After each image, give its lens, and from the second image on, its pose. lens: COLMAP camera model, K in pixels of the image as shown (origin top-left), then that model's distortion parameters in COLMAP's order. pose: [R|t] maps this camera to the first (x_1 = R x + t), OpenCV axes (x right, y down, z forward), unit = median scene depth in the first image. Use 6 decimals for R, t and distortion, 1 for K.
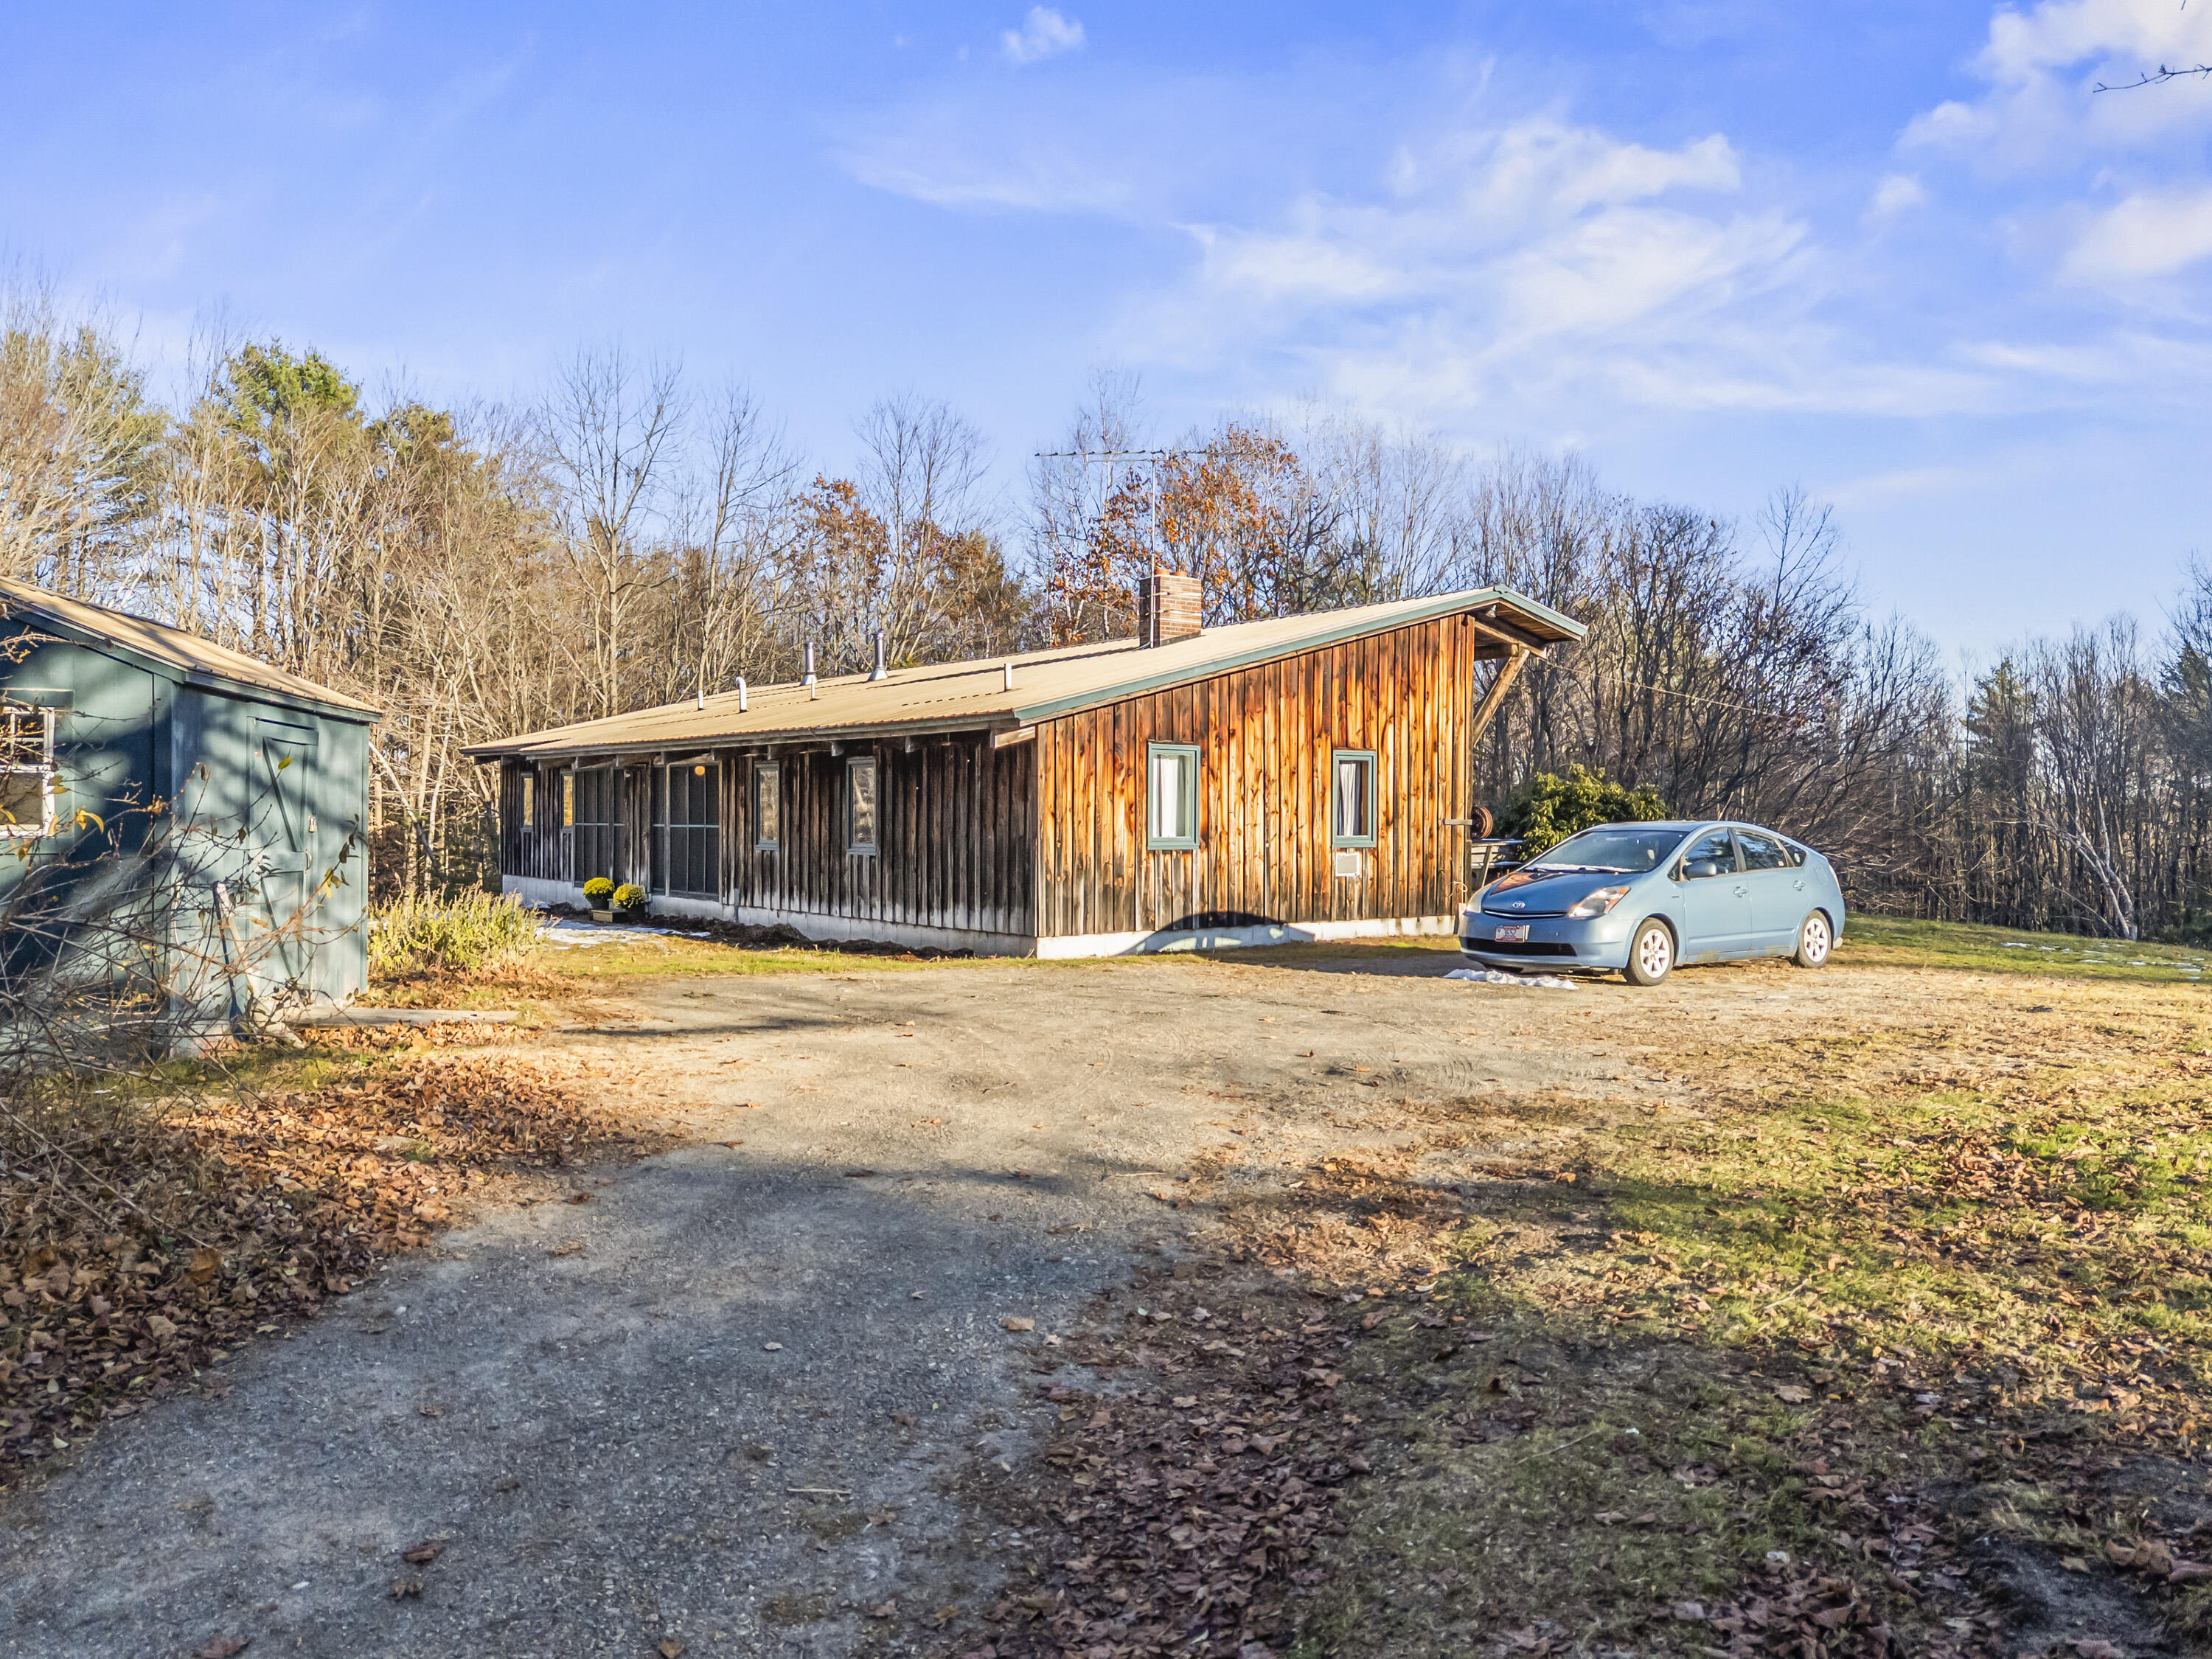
lens RADIAL K [[1619.3, 0, 1116.0], [0, 1619.3, 817.0], [0, 0, 1]] dist [0.056206, -0.005458]
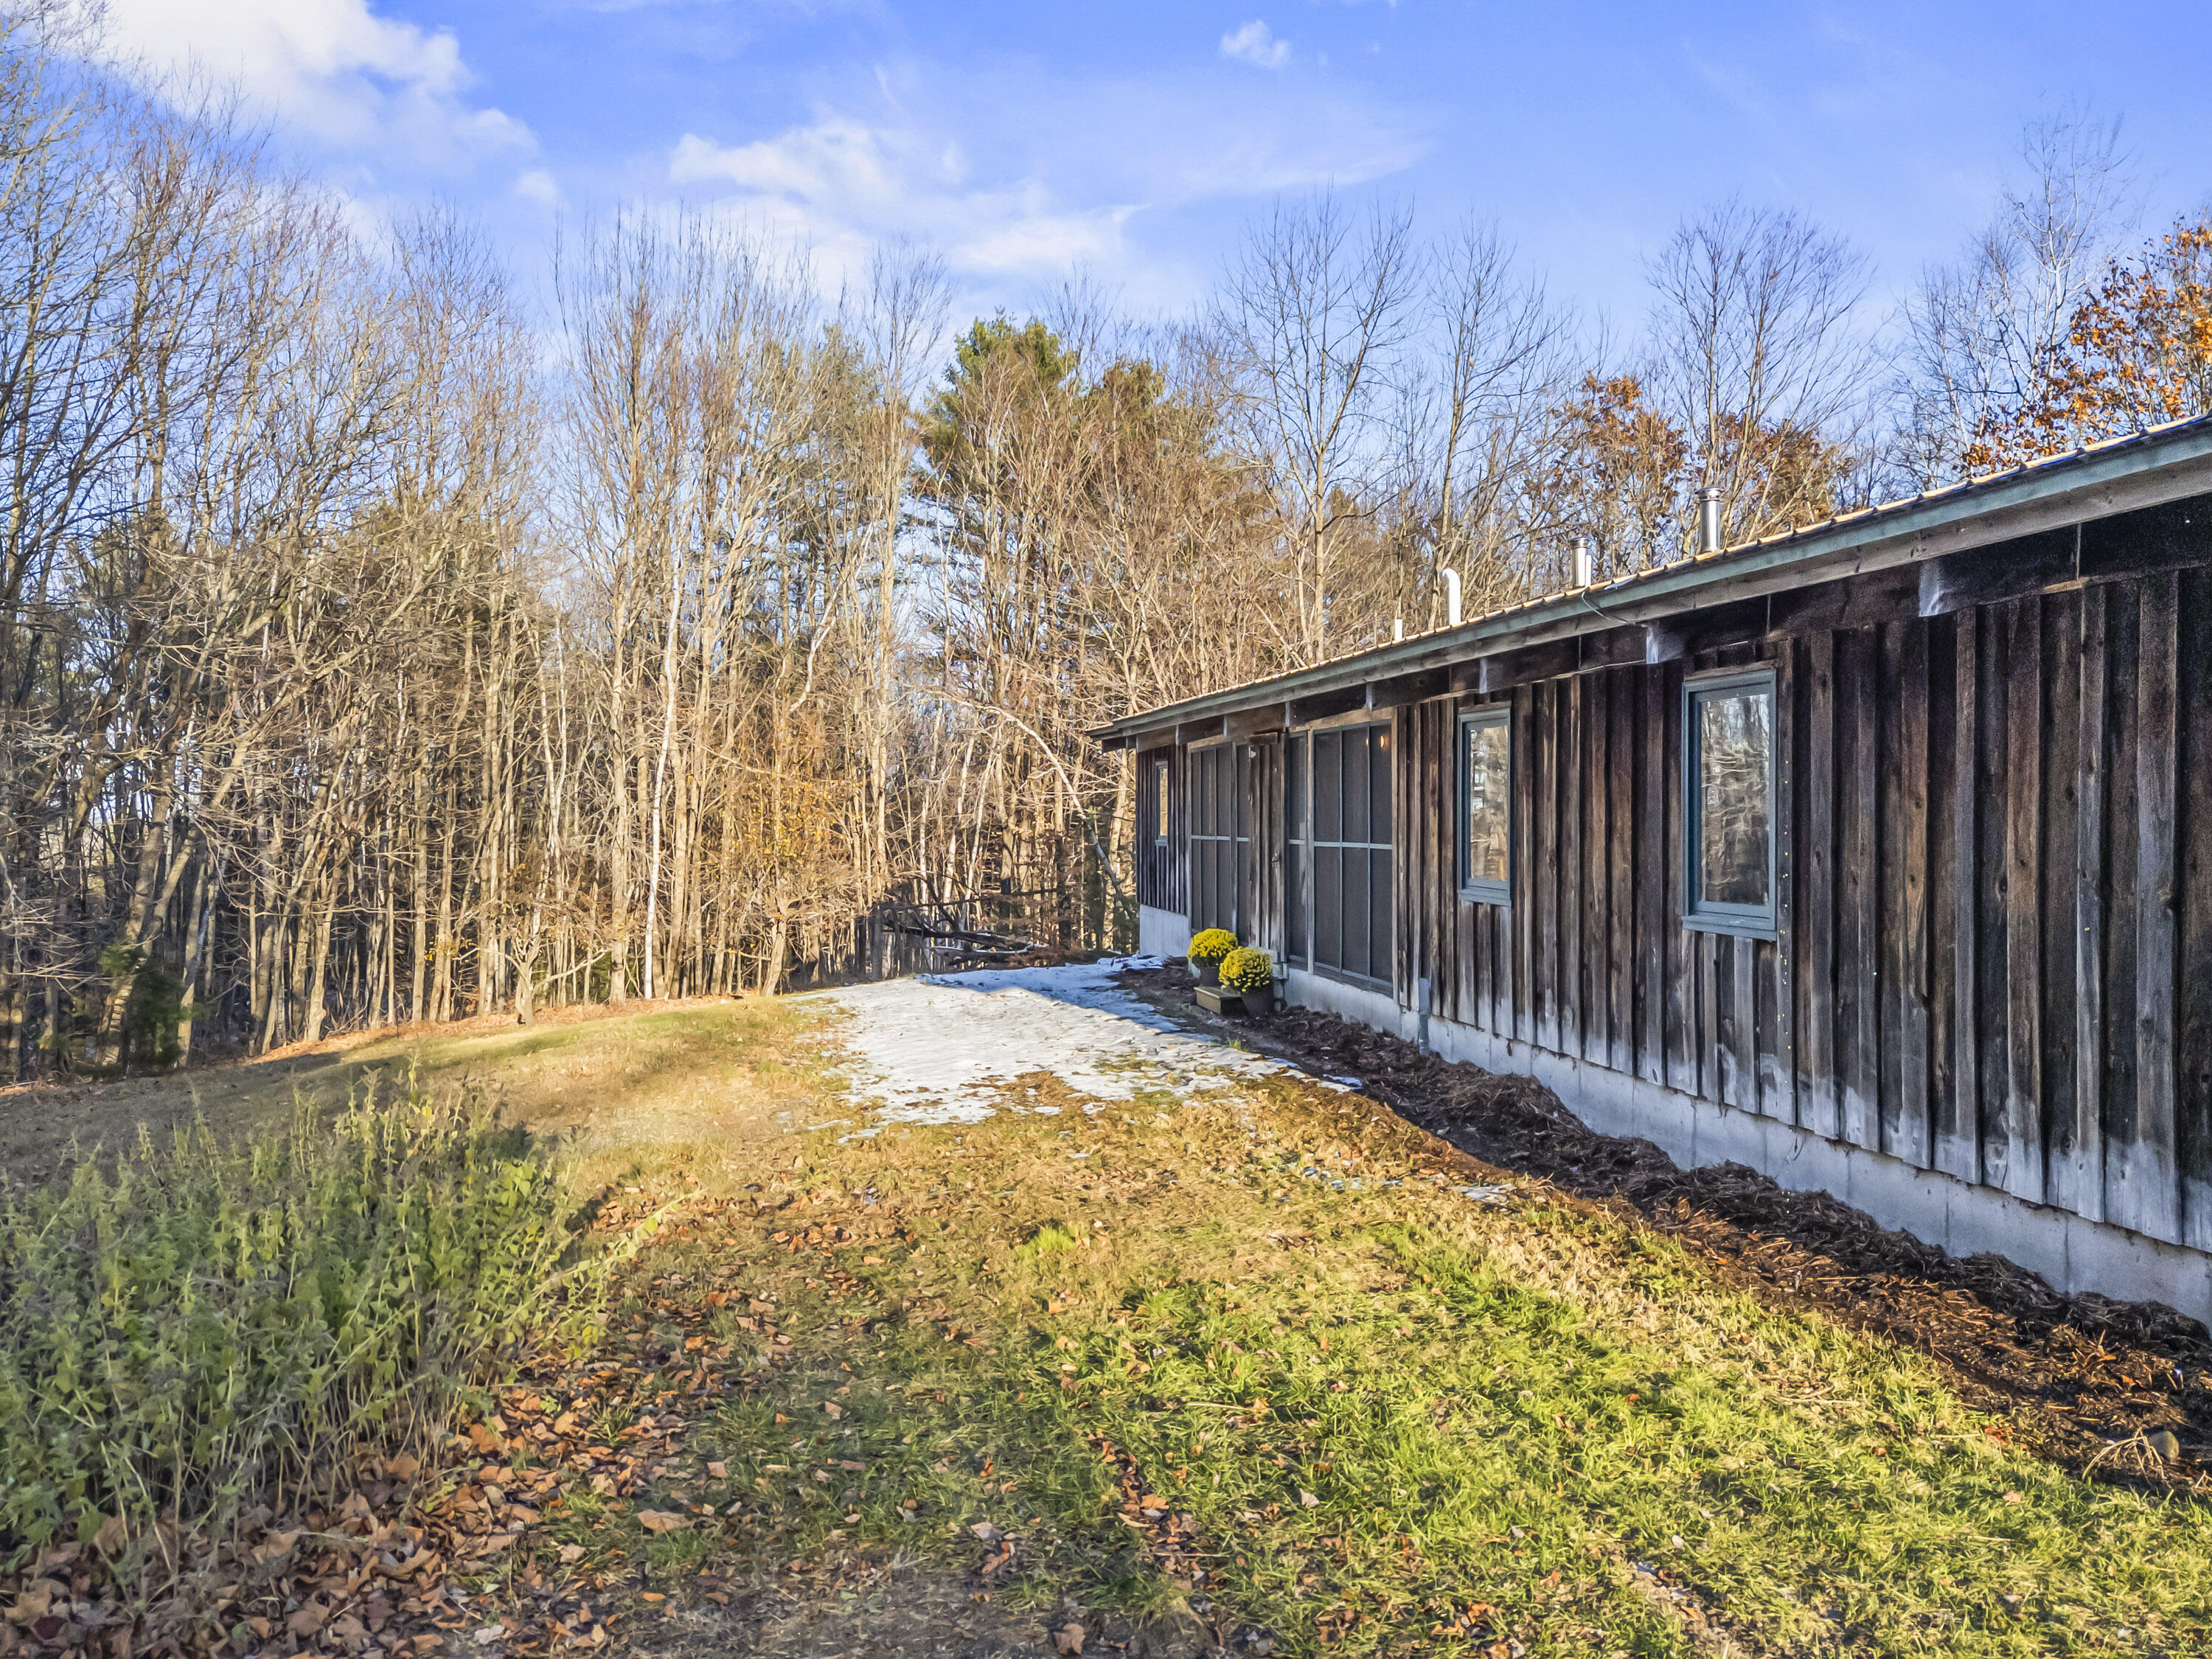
lens RADIAL K [[1619.3, 0, 1116.0], [0, 1619.3, 817.0], [0, 0, 1]] dist [0.056206, -0.005458]
pose [[0.894373, -0.003783, -0.447307, -0.107892], [0.003261, 0.999993, -0.001937, -0.002841], [0.447311, 0.000274, 0.894379, 0.567269]]
